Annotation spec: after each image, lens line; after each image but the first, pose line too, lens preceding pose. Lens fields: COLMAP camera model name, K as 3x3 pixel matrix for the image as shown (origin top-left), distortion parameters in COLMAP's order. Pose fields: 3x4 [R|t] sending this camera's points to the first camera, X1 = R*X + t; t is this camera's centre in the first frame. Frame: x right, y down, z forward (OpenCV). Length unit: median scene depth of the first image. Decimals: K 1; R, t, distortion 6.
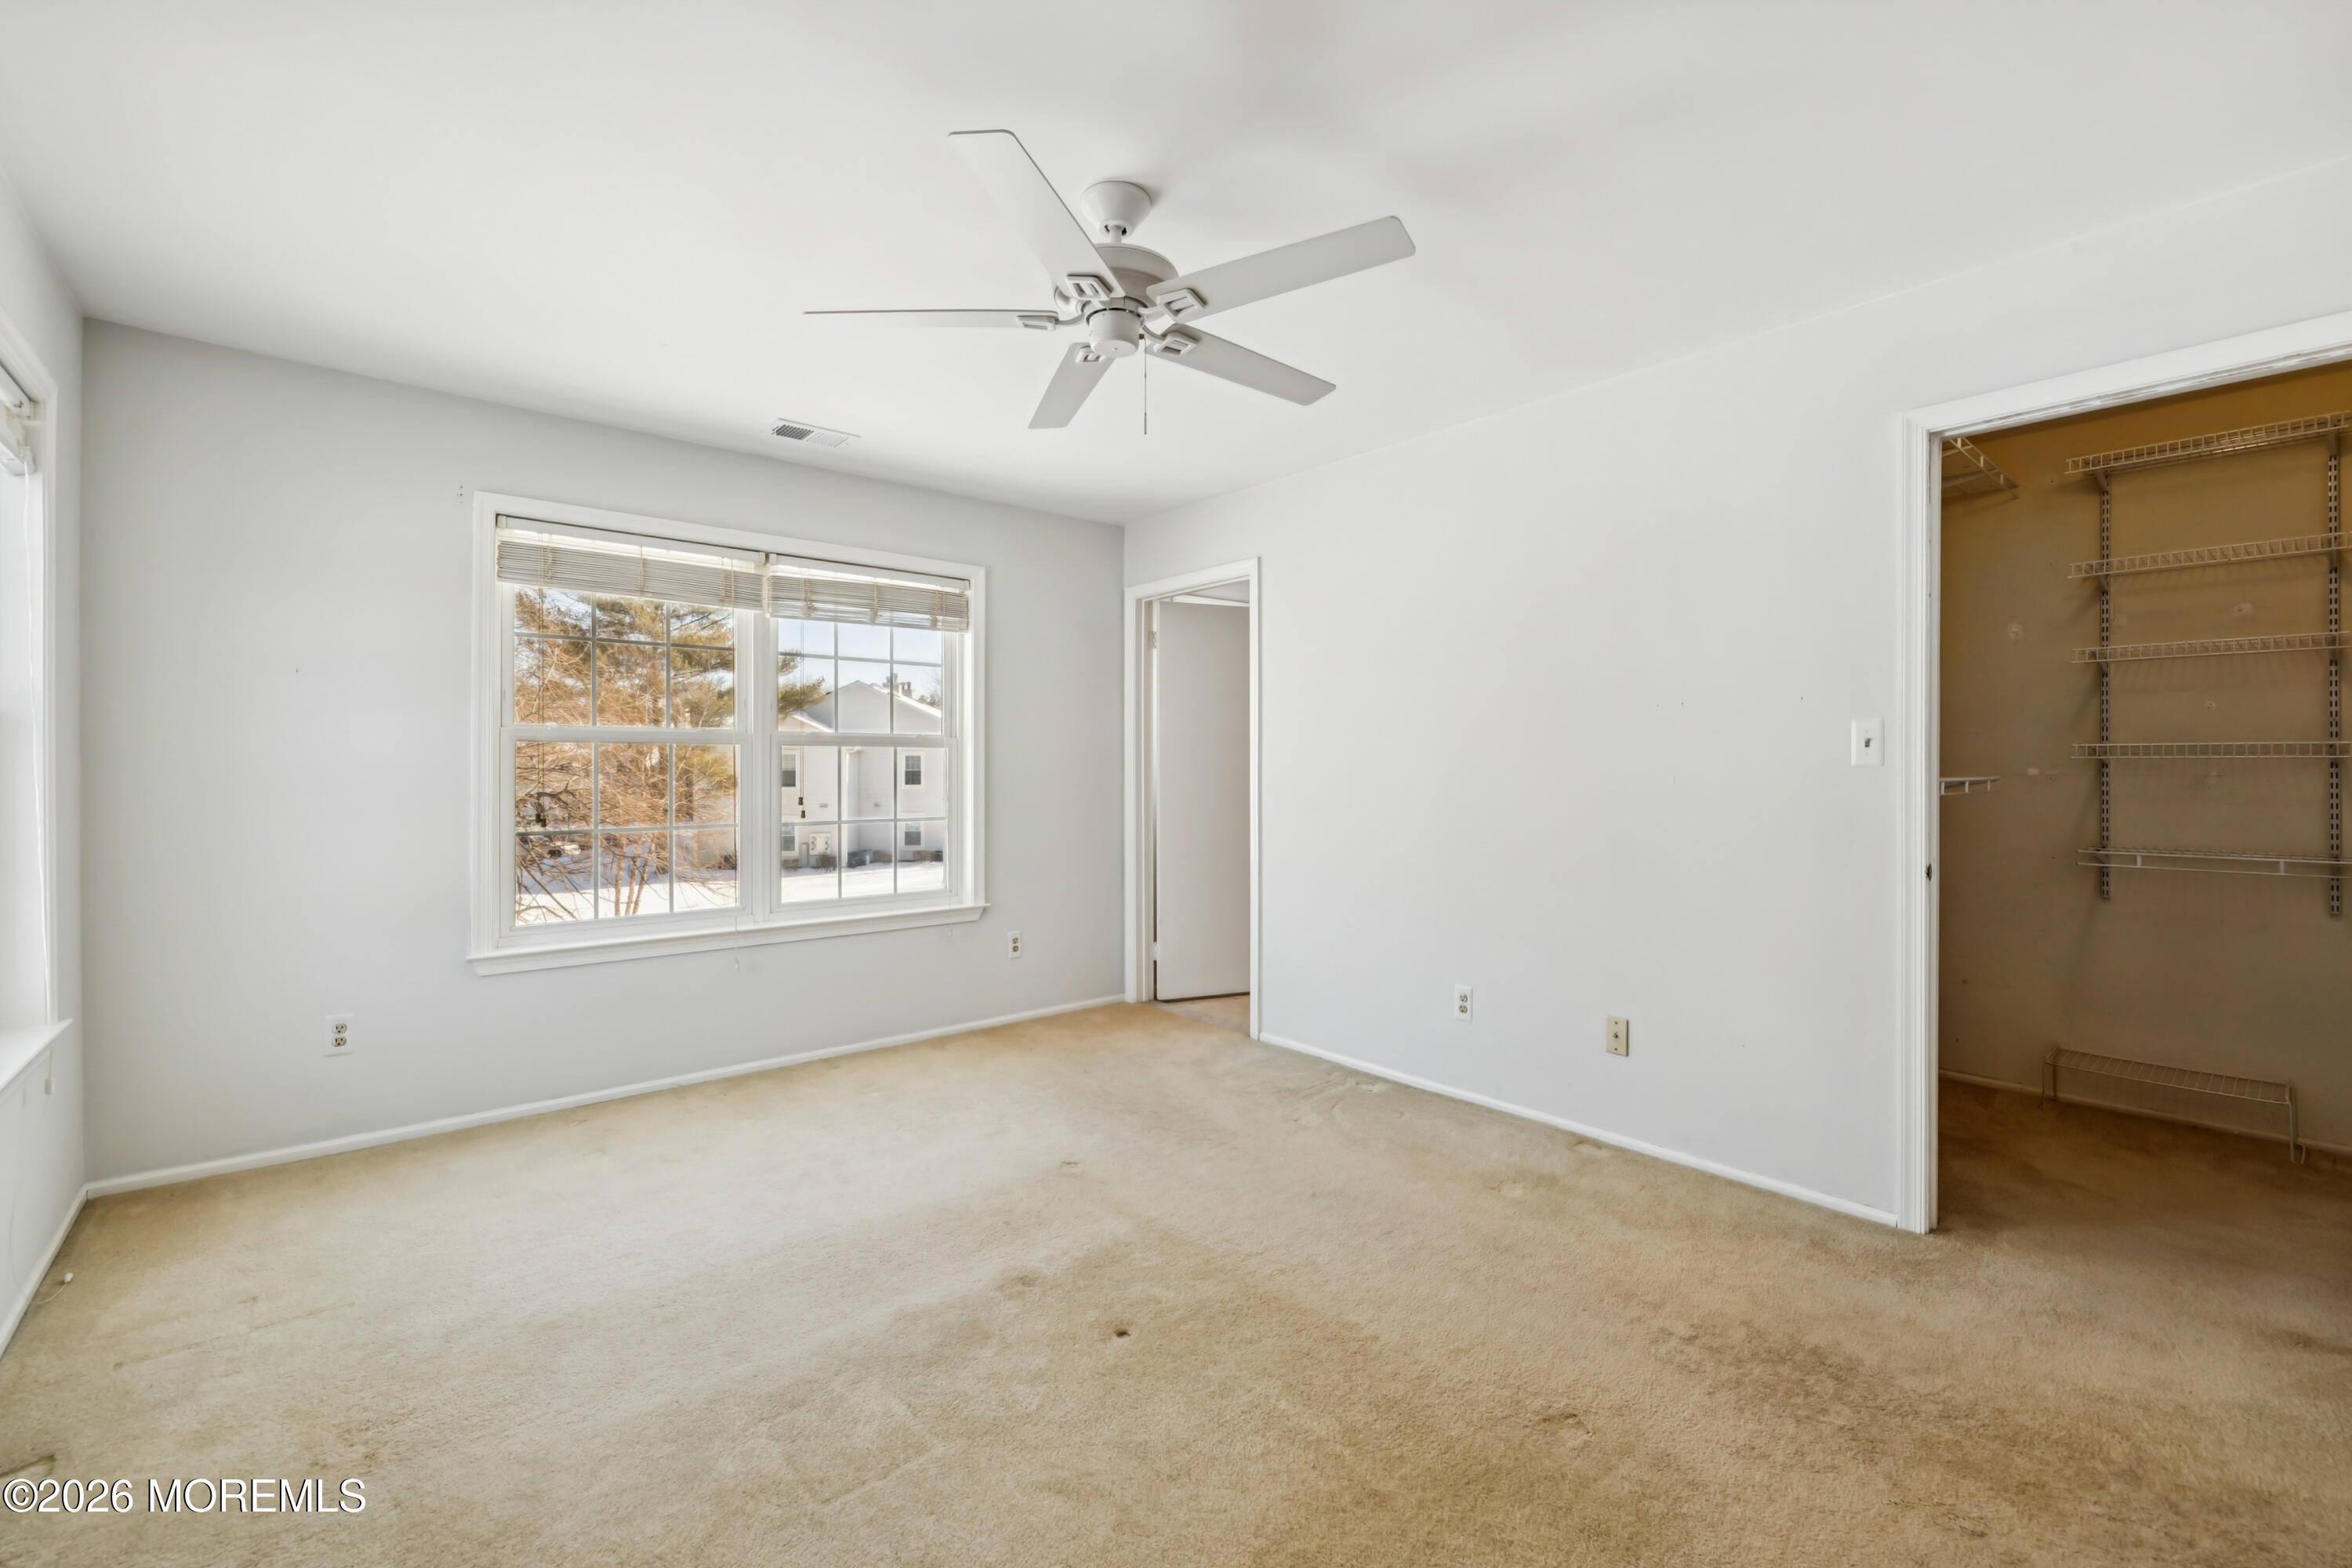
lens RADIAL K [[990.9, 0, 1169.2], [0, 990.9, 778.2], [0, 0, 1]] dist [-0.002510, 0.000452]
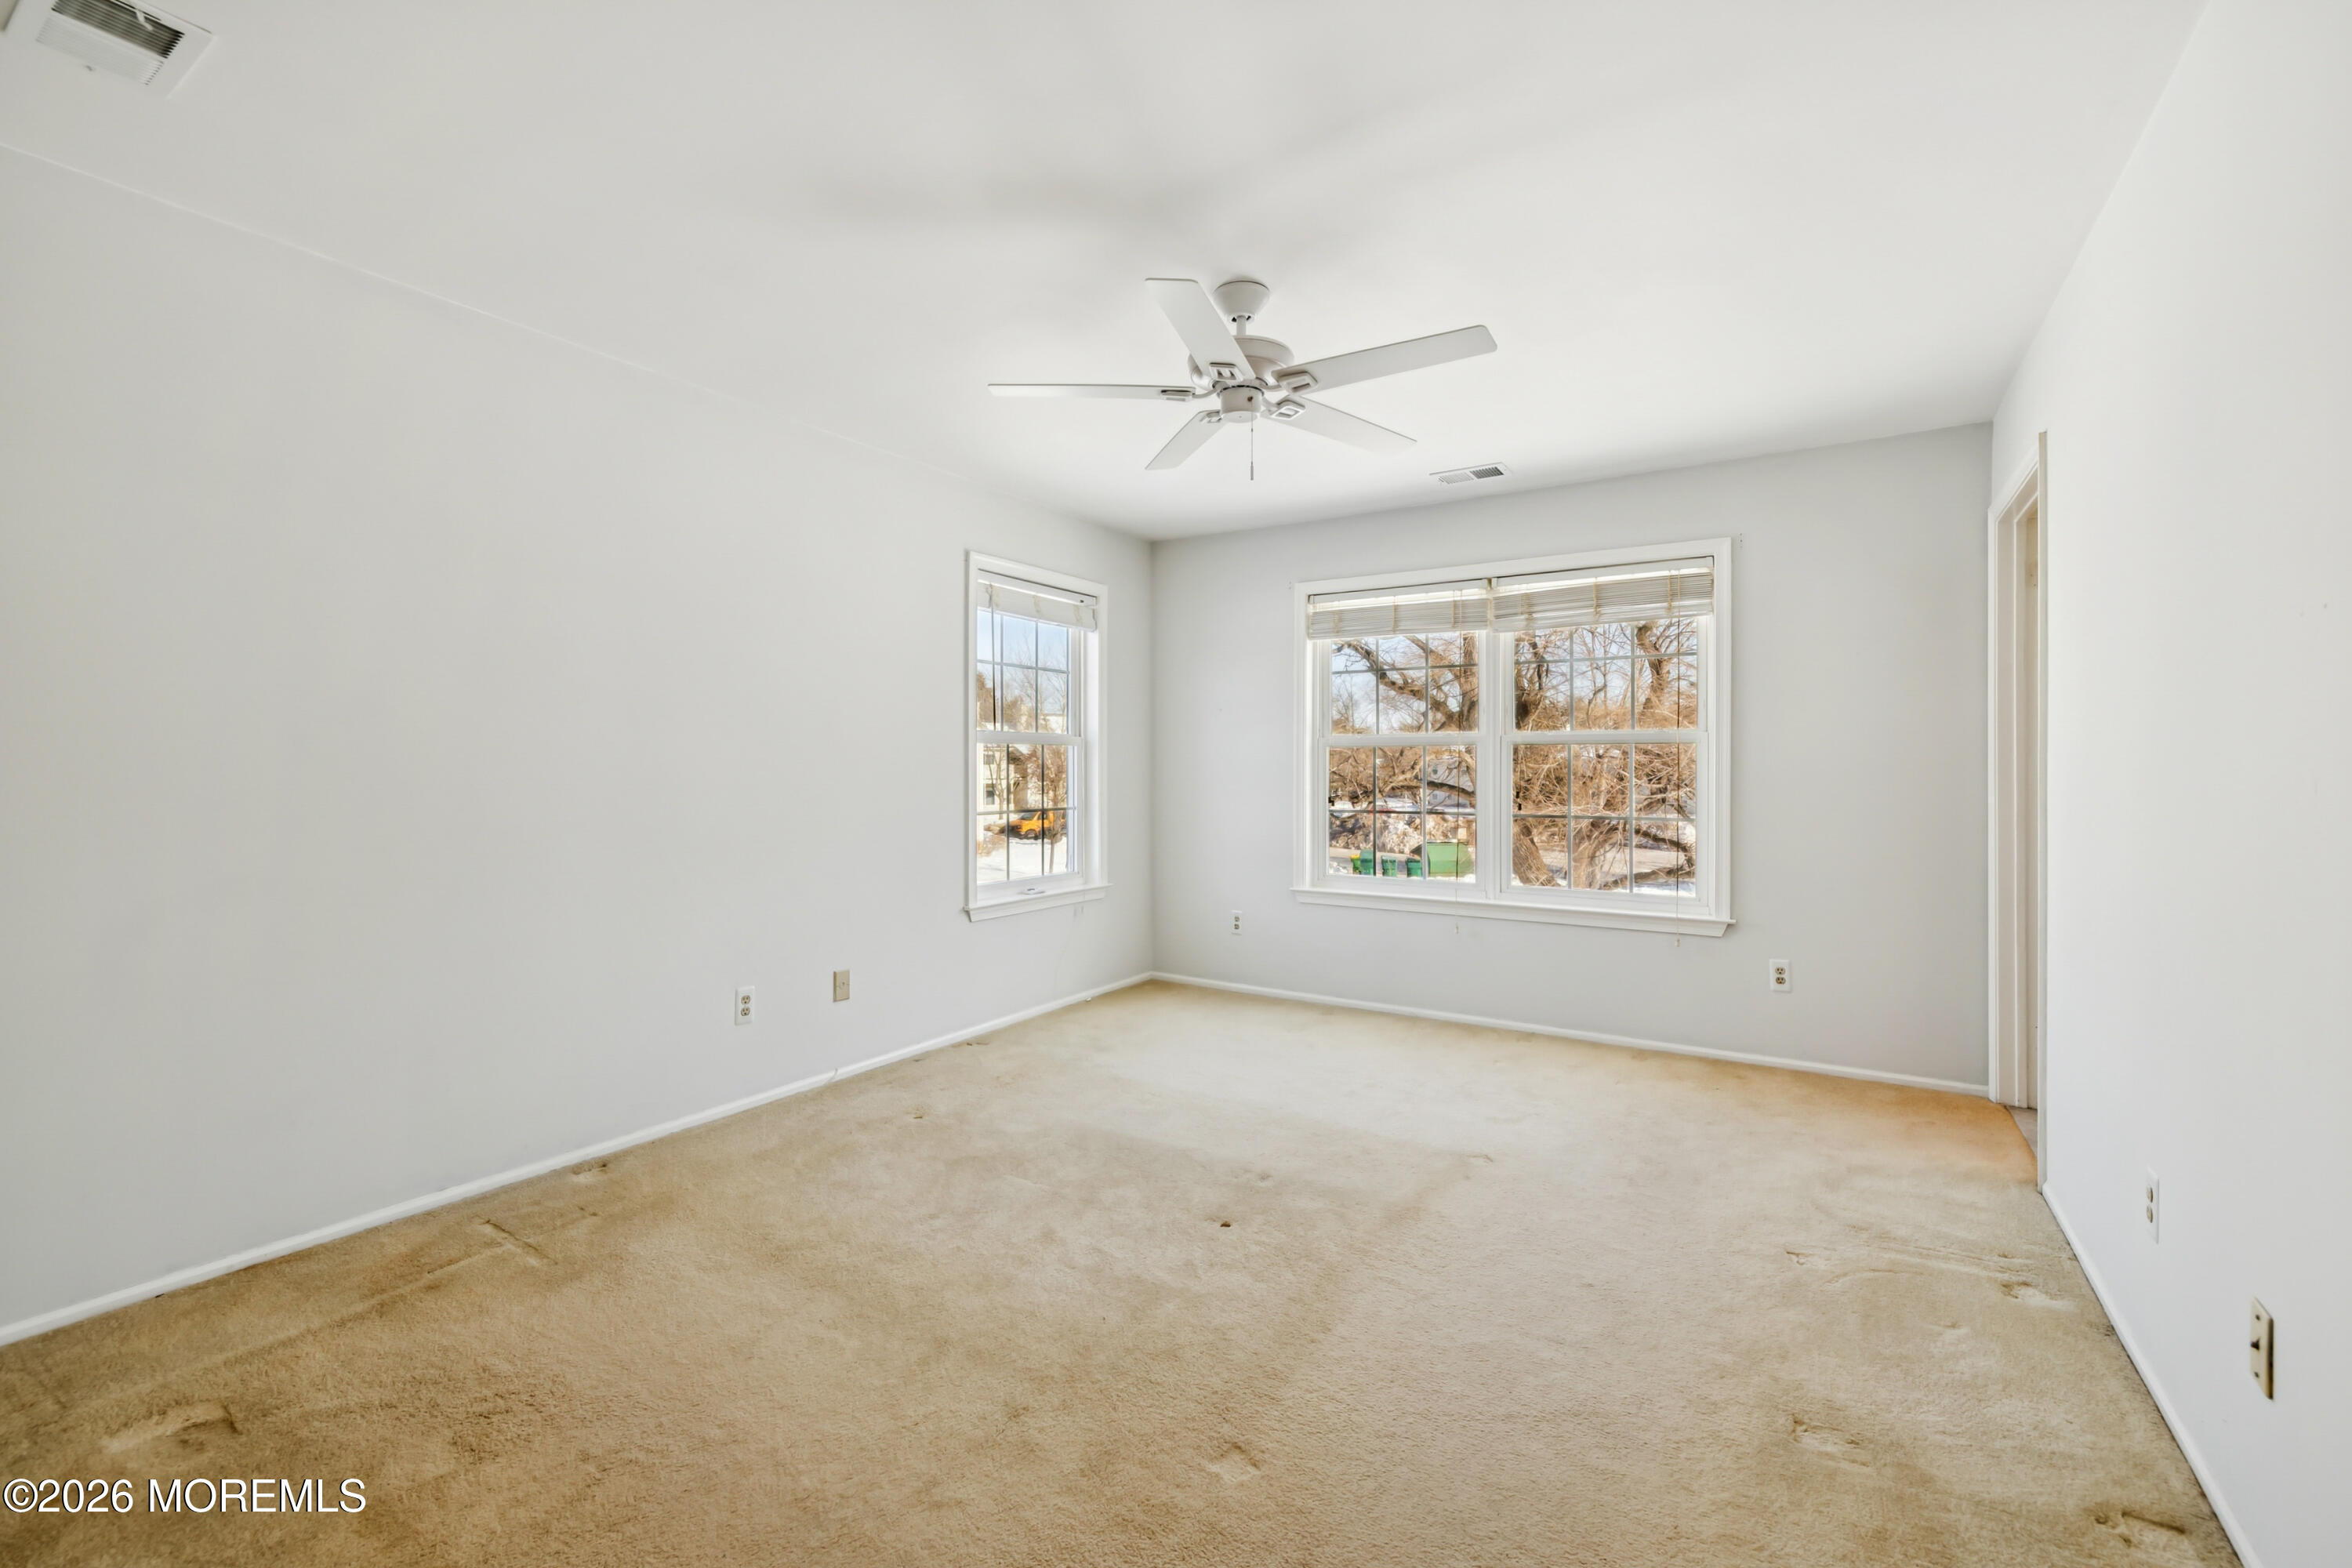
lens RADIAL K [[990.9, 0, 1168.7], [0, 990.9, 769.5], [0, 0, 1]] dist [-0.002510, 0.000452]
pose [[0.292193, 0.001360, -0.956358, 0.613014], [-0.013314, 0.999908, -0.002646, 0.003175], [0.956267, 0.013506, 0.292184, 0.318185]]
